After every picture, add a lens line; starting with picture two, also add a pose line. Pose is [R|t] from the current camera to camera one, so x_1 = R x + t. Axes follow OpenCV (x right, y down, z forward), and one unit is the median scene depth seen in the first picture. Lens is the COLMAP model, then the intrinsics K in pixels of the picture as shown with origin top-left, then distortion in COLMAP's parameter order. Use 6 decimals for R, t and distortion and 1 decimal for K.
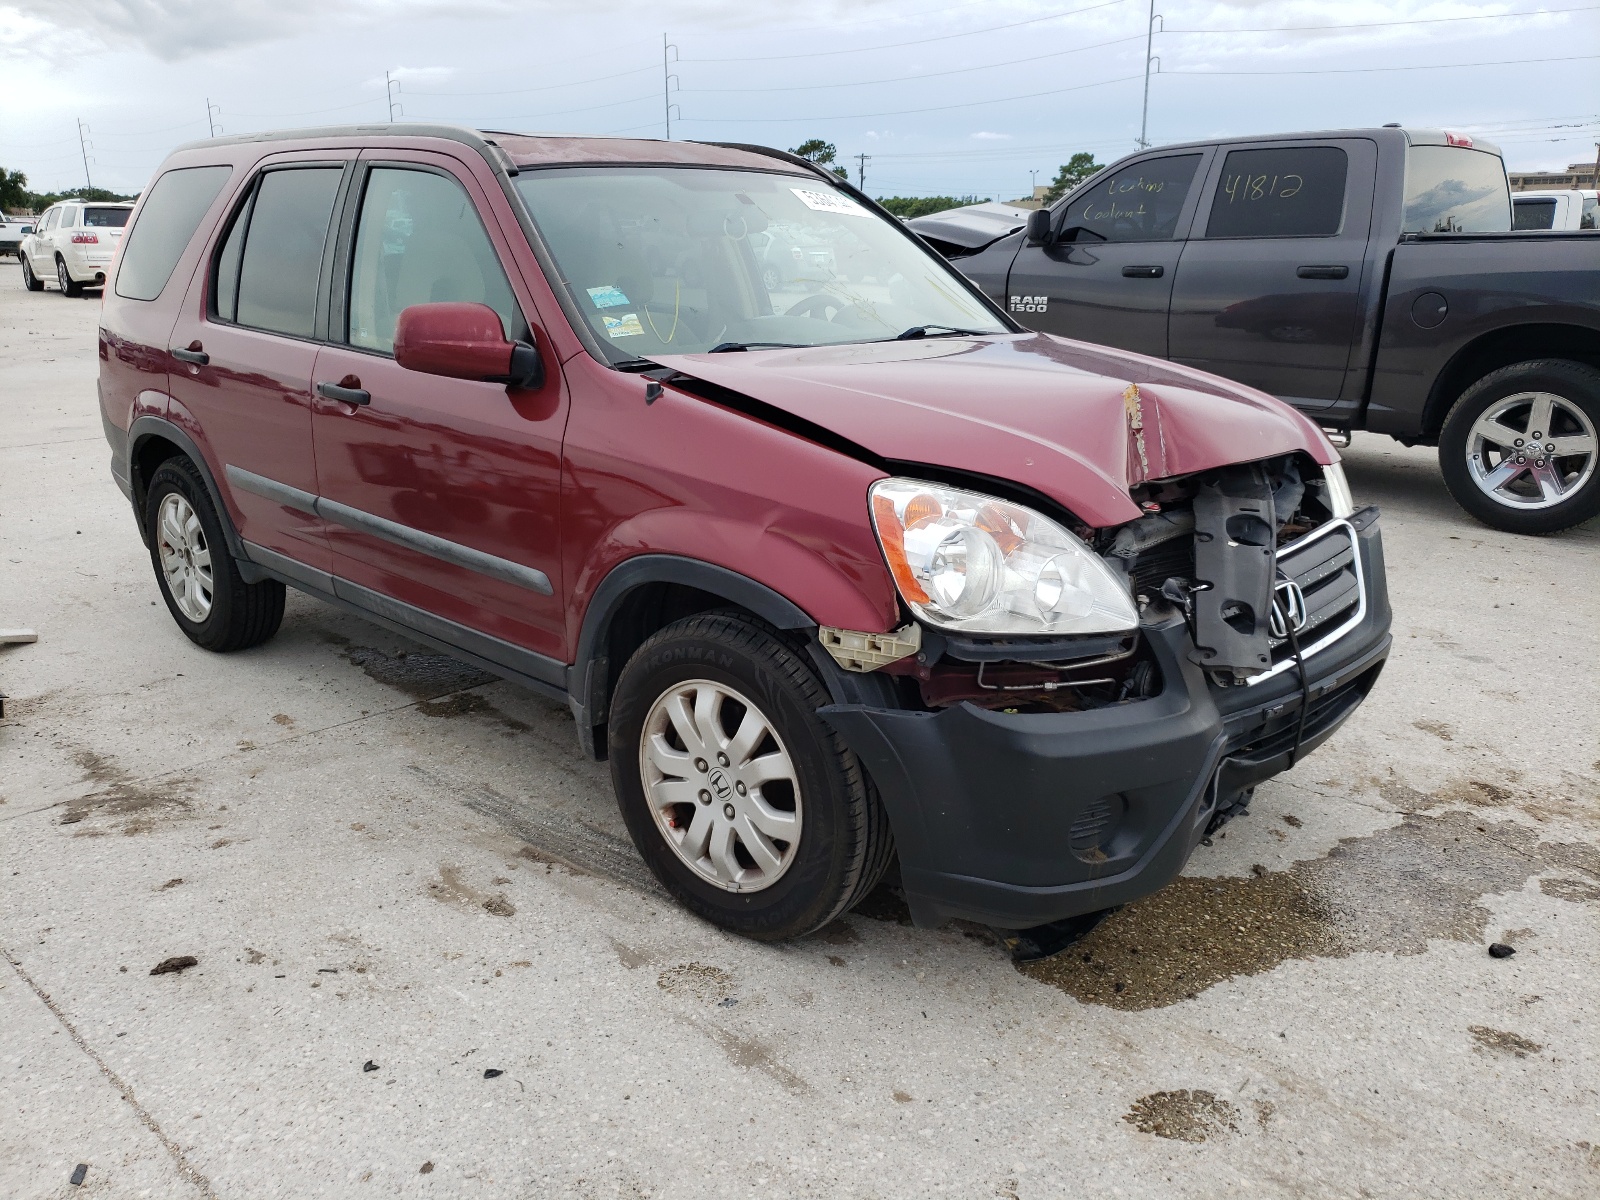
lens RADIAL K [[1251.7, 0, 791.8], [0, 1251.7, 646.3], [0, 0, 1]] dist [-0.002325, 0.038239]
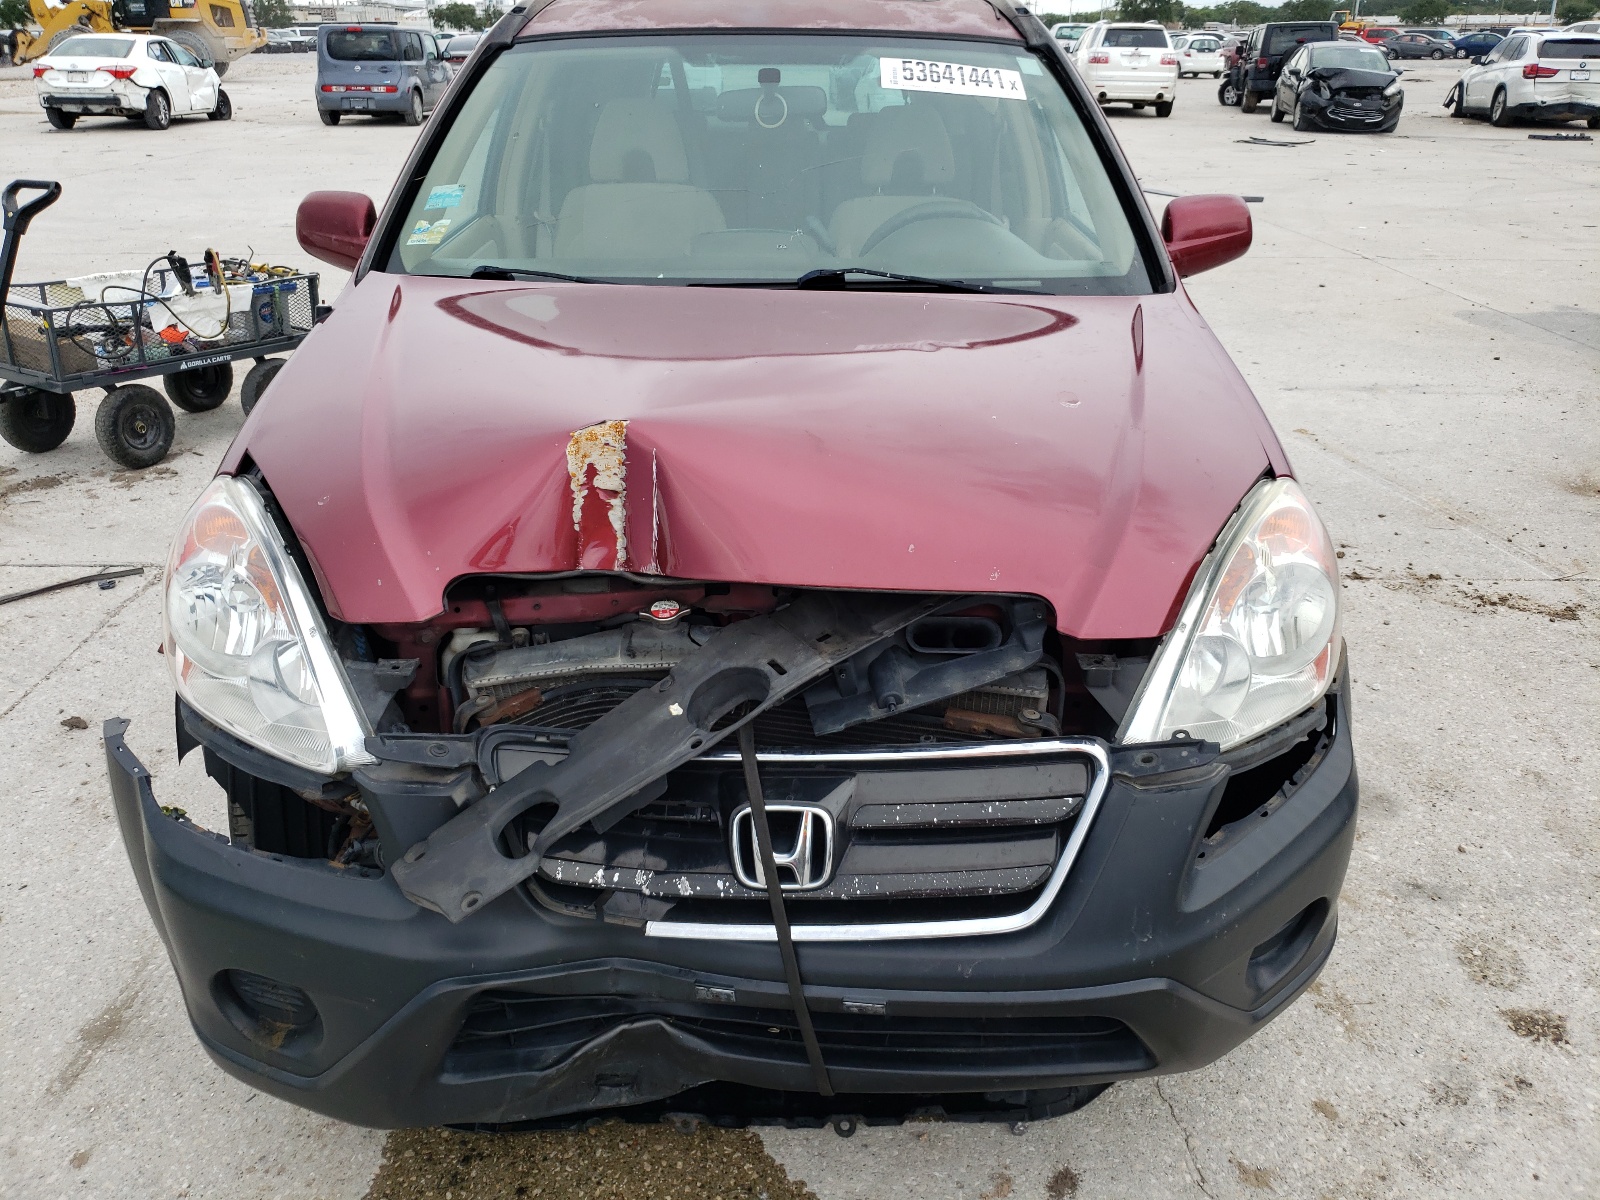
lens RADIAL K [[1221.4, 0, 797.7], [0, 1221.4, 570.3], [0, 0, 1]] dist [0.004736, -0.000975]
pose [[0.693282, 0.293009, -0.658412, 0.673271], [-0.234927, 0.955596, 0.177894, -0.234871], [0.681300, 0.031348, 0.731332, 0.531885]]
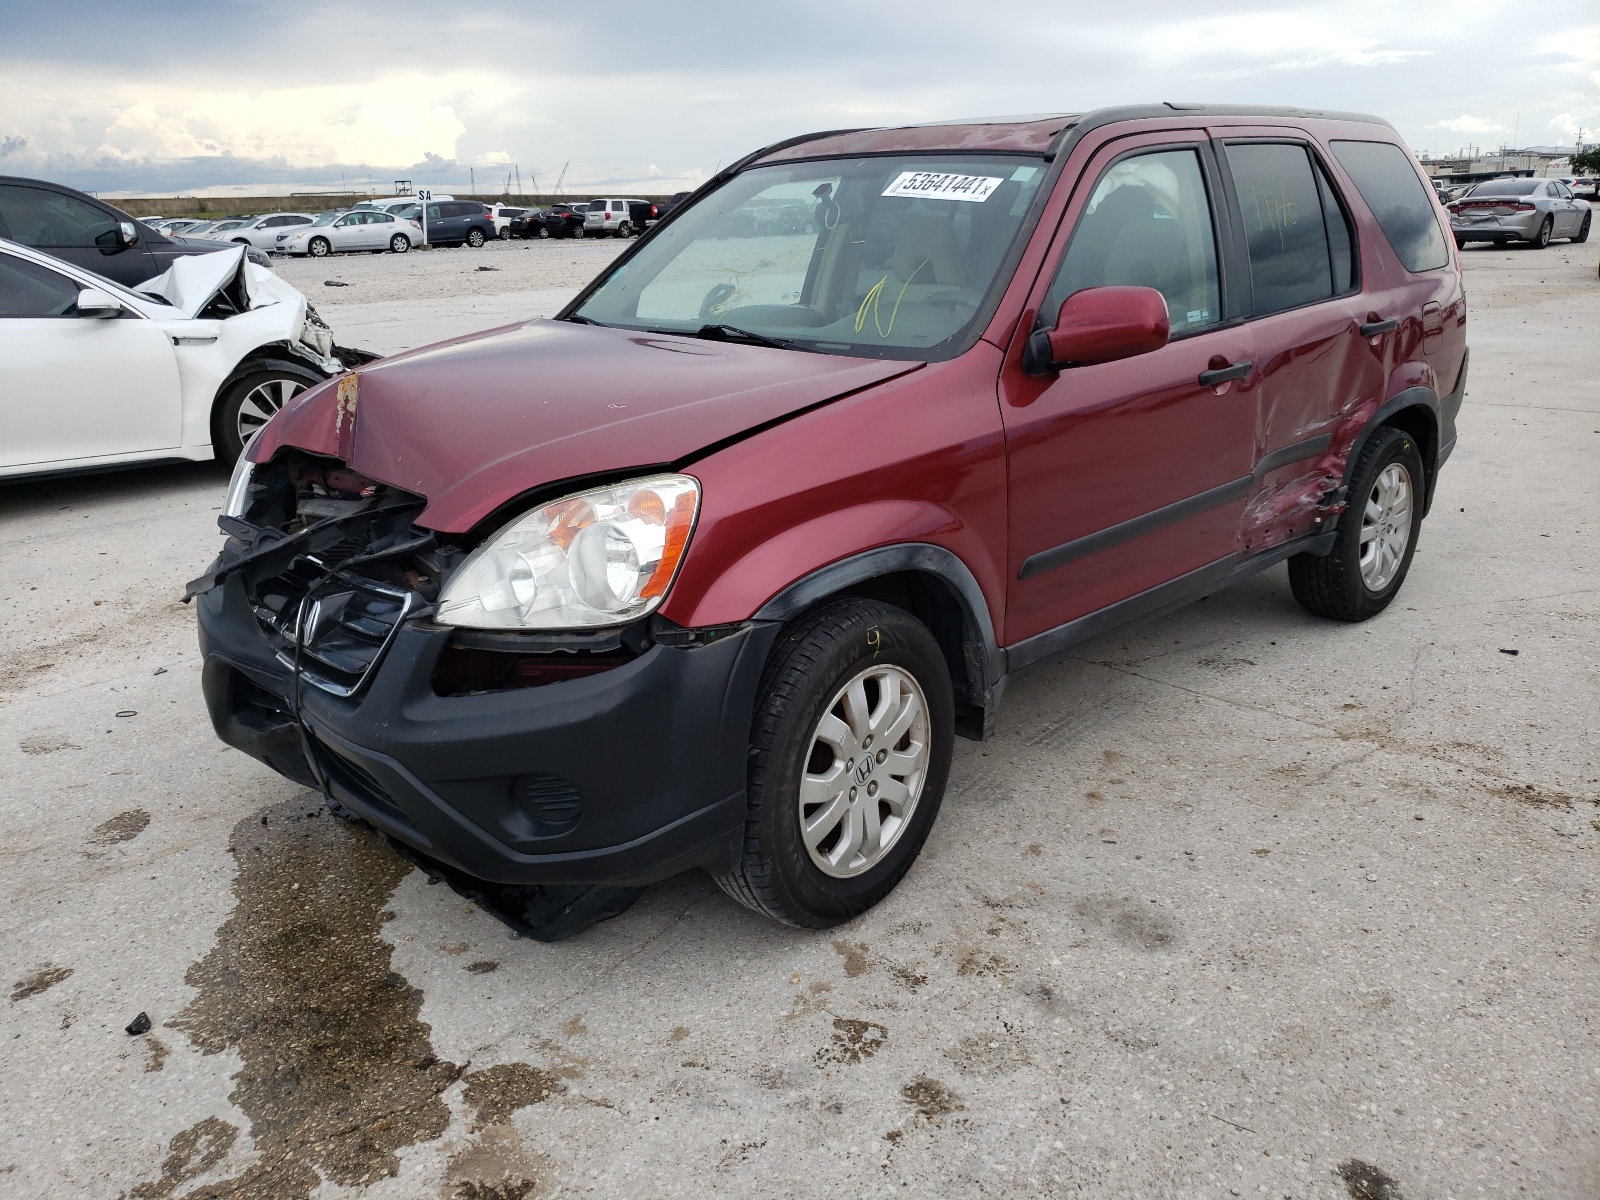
lens RADIAL K [[1244.1, 0, 800.0], [0, 1244.1, 600.0], [0, 0, 1]] dist [0.010792, 0.004319]
pose [[-0.043692, 0.304640, -0.951465, 1.197078], [-0.294012, 0.906278, 0.303673, -0.417275], [0.954803, 0.293010, 0.049971, 1.203080]]
